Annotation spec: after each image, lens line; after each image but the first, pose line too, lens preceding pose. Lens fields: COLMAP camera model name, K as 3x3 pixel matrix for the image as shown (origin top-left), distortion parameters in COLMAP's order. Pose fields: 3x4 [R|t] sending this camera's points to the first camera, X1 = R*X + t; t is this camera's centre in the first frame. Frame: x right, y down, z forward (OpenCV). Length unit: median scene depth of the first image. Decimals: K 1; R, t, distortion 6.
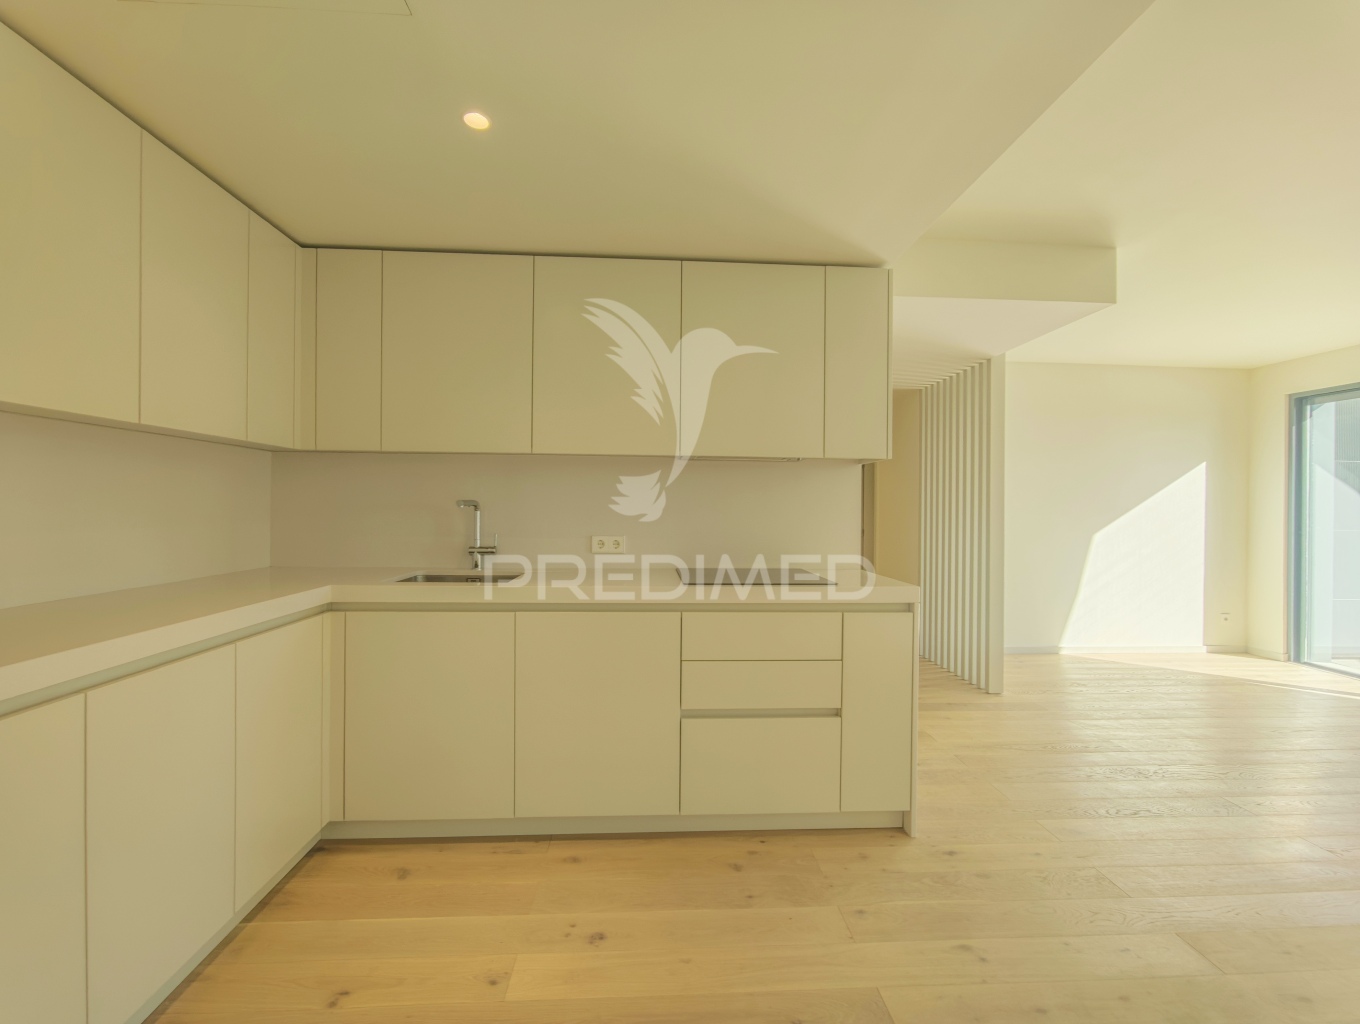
lens RADIAL K [[571.6, 0, 680.0], [0, 571.6, 512.0], [0, 0, 1]] dist [-0.002442, 0.000078]
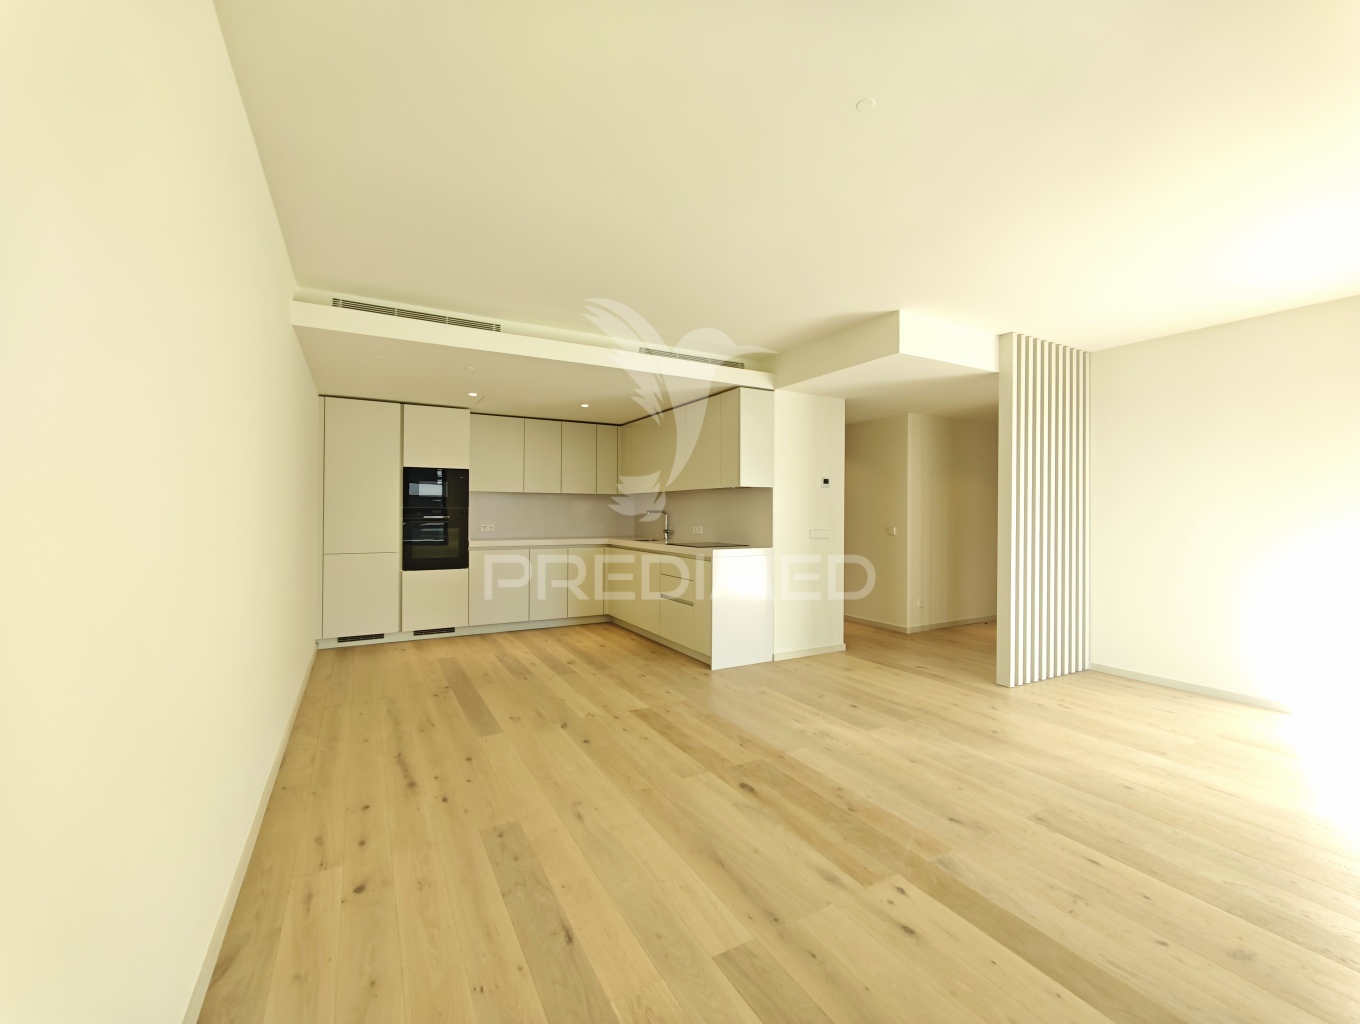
lens RADIAL K [[571.6, 0, 680.0], [0, 571.6, 512.0], [0, 0, 1]] dist [-0.002442, 0.000078]
pose [[0.435759, -0.012269, -0.899980, 2.331407], [-0.011811, 0.999743, -0.019347, 0.038821], [0.899986, 0.019060, 0.435502, -0.020322]]
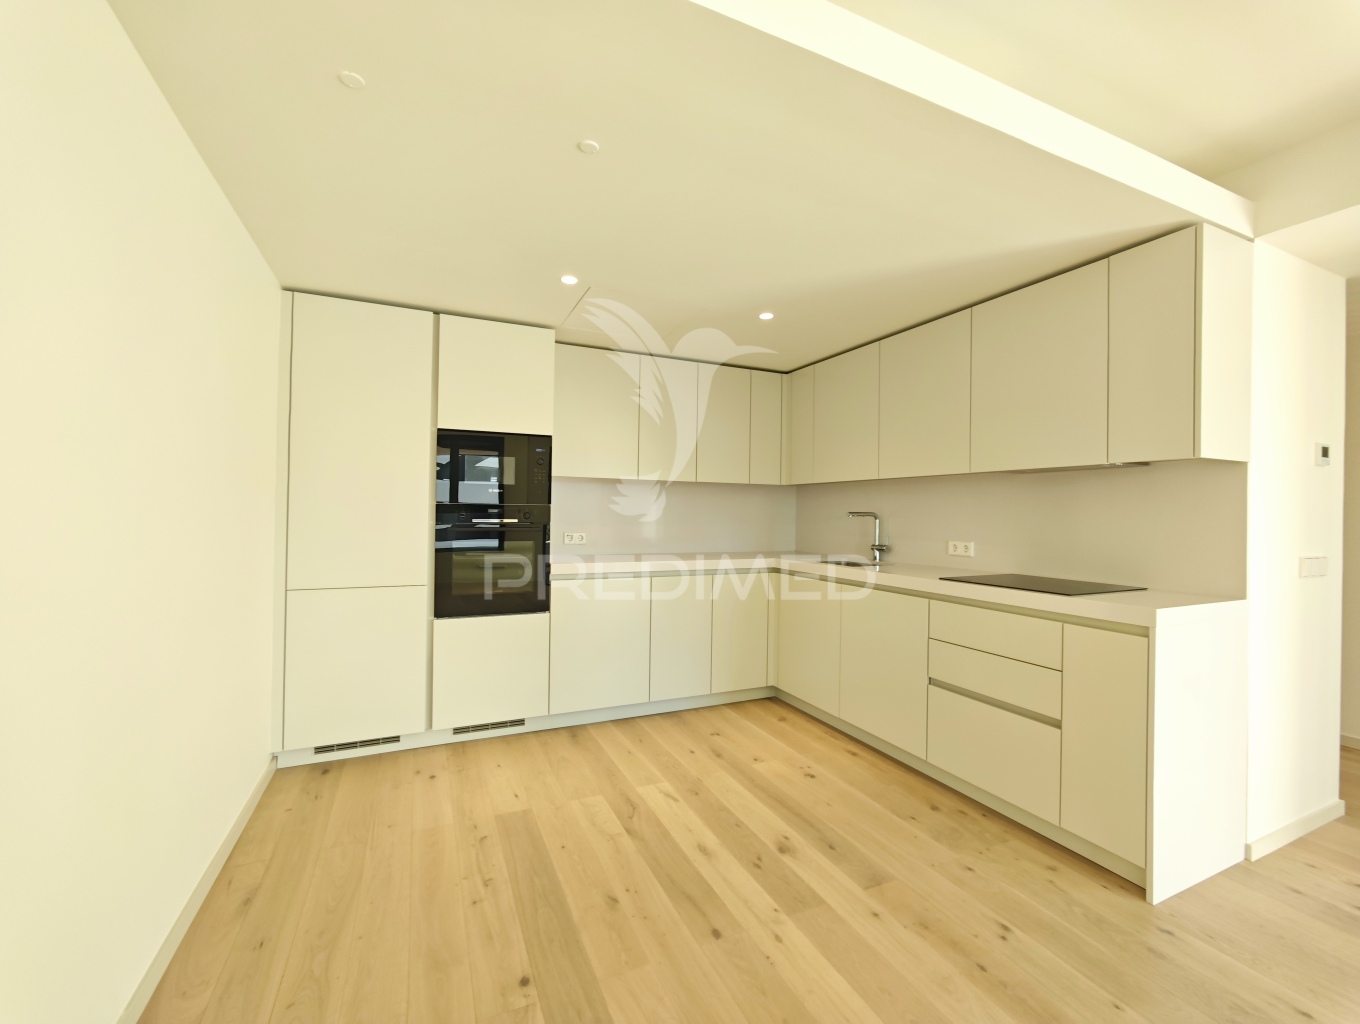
lens RADIAL K [[571.6, 0, 680.0], [0, 571.6, 512.0], [0, 0, 1]] dist [-0.002442, 0.000078]
pose [[0.366045, -0.008501, -0.930558, 0.990790], [-0.022160, 0.999595, -0.017849, 0.018265], [0.930333, 0.027155, 0.365708, 0.021957]]
